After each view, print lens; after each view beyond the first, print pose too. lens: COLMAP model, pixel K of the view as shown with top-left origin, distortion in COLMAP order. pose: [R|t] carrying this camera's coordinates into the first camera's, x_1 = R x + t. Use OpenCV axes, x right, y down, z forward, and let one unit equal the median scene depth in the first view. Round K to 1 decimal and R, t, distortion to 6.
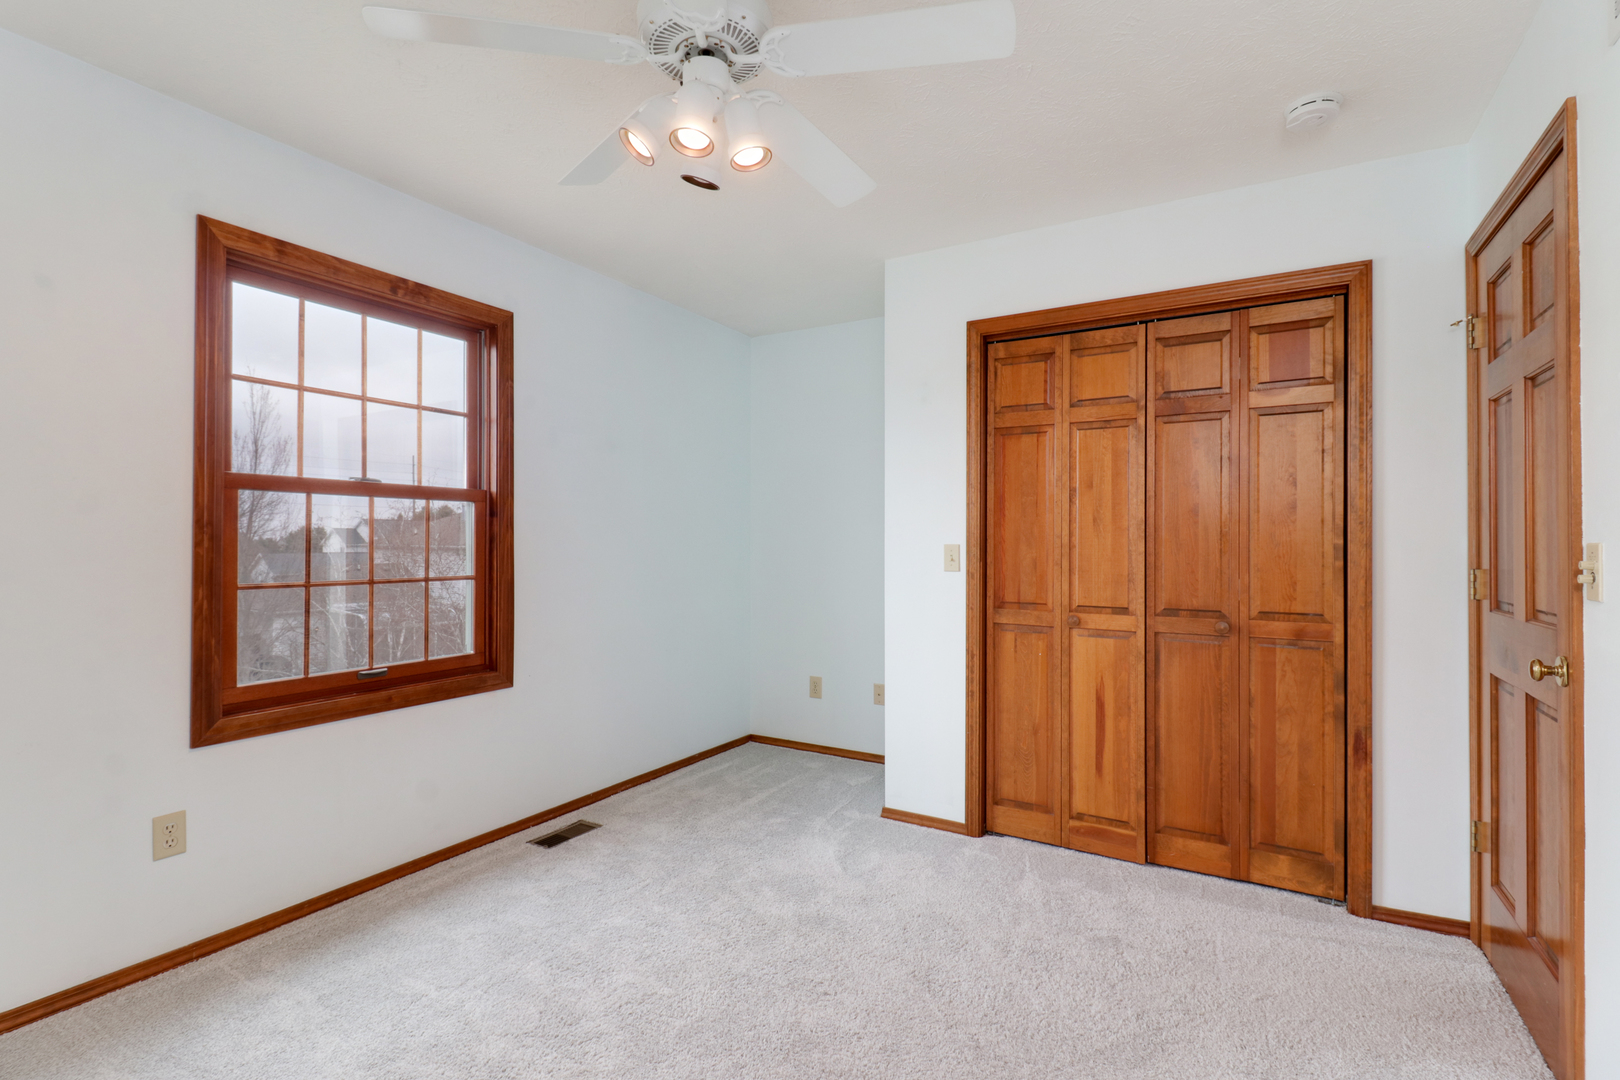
lens RADIAL K [[750.0, 0, 813.5], [0, 750.0, 562.3], [0, 0, 1]] dist [0.001163, -0.000094]
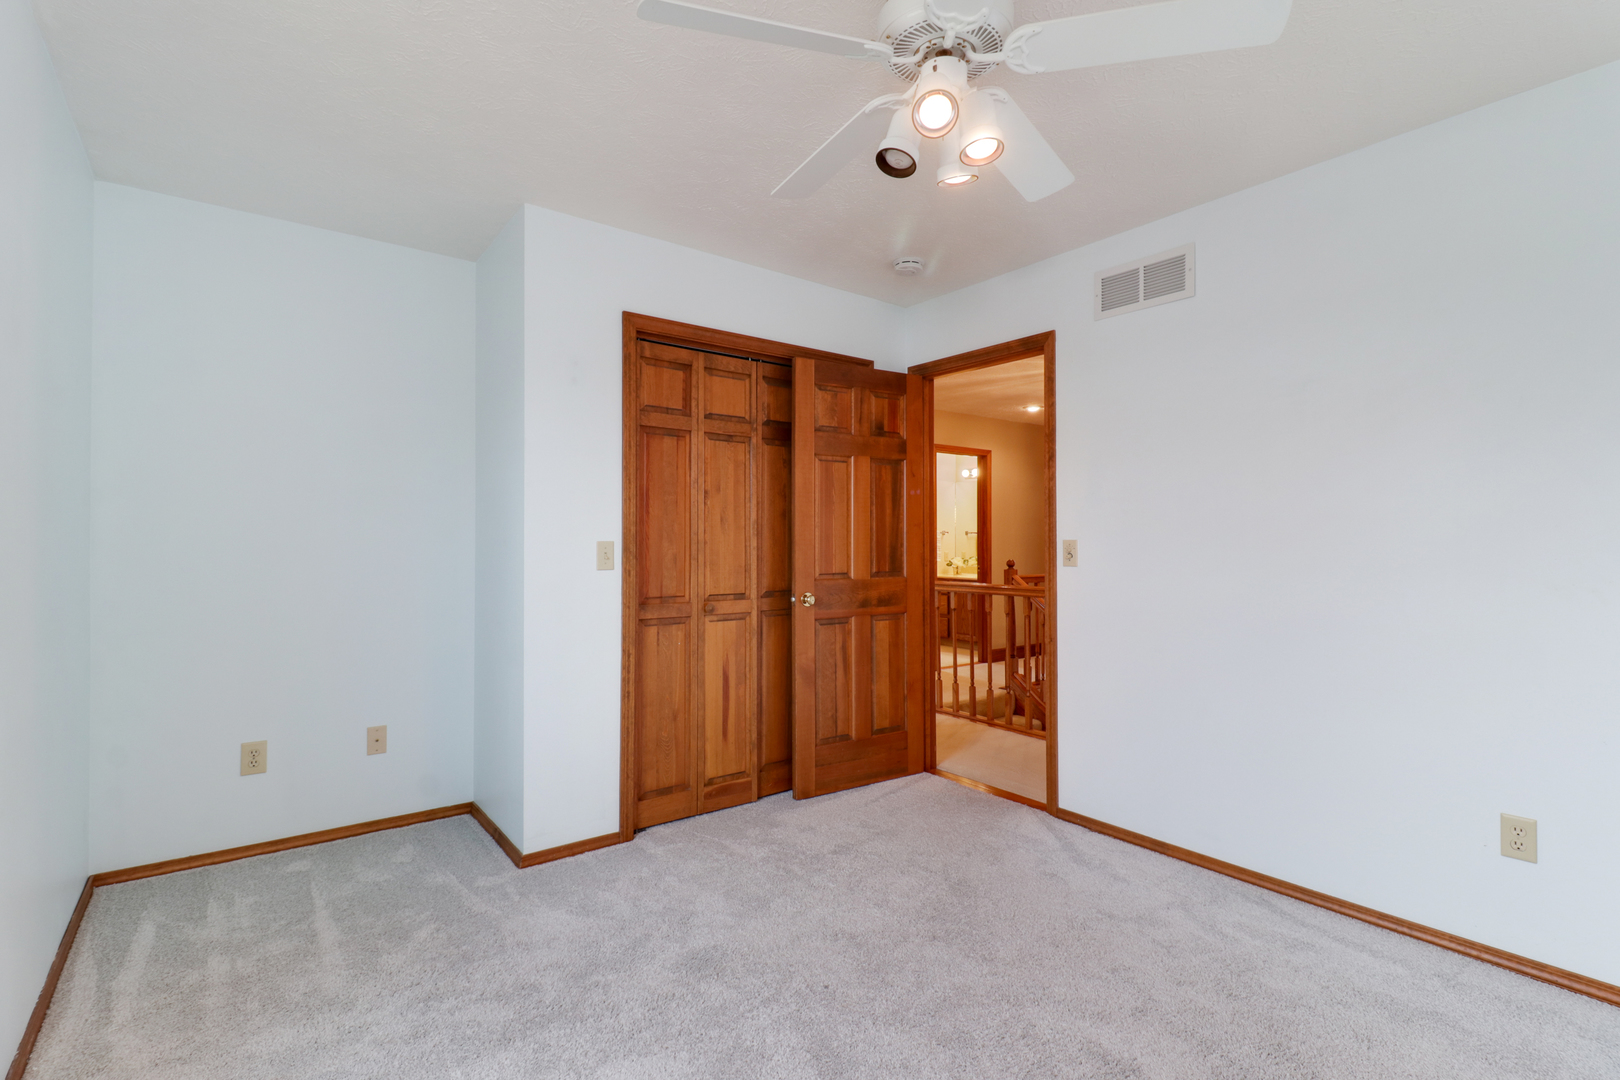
lens RADIAL K [[753.1, 0, 834.4], [0, 753.1, 544.4], [0, 0, 1]] dist [-0.001143, -0.001069]
pose [[0.353845, -0.011843, 0.935229, -0.631425], [0.015991, 0.999850, 0.006611, -0.022641], [-0.935167, 0.012616, 0.353981, 0.417901]]
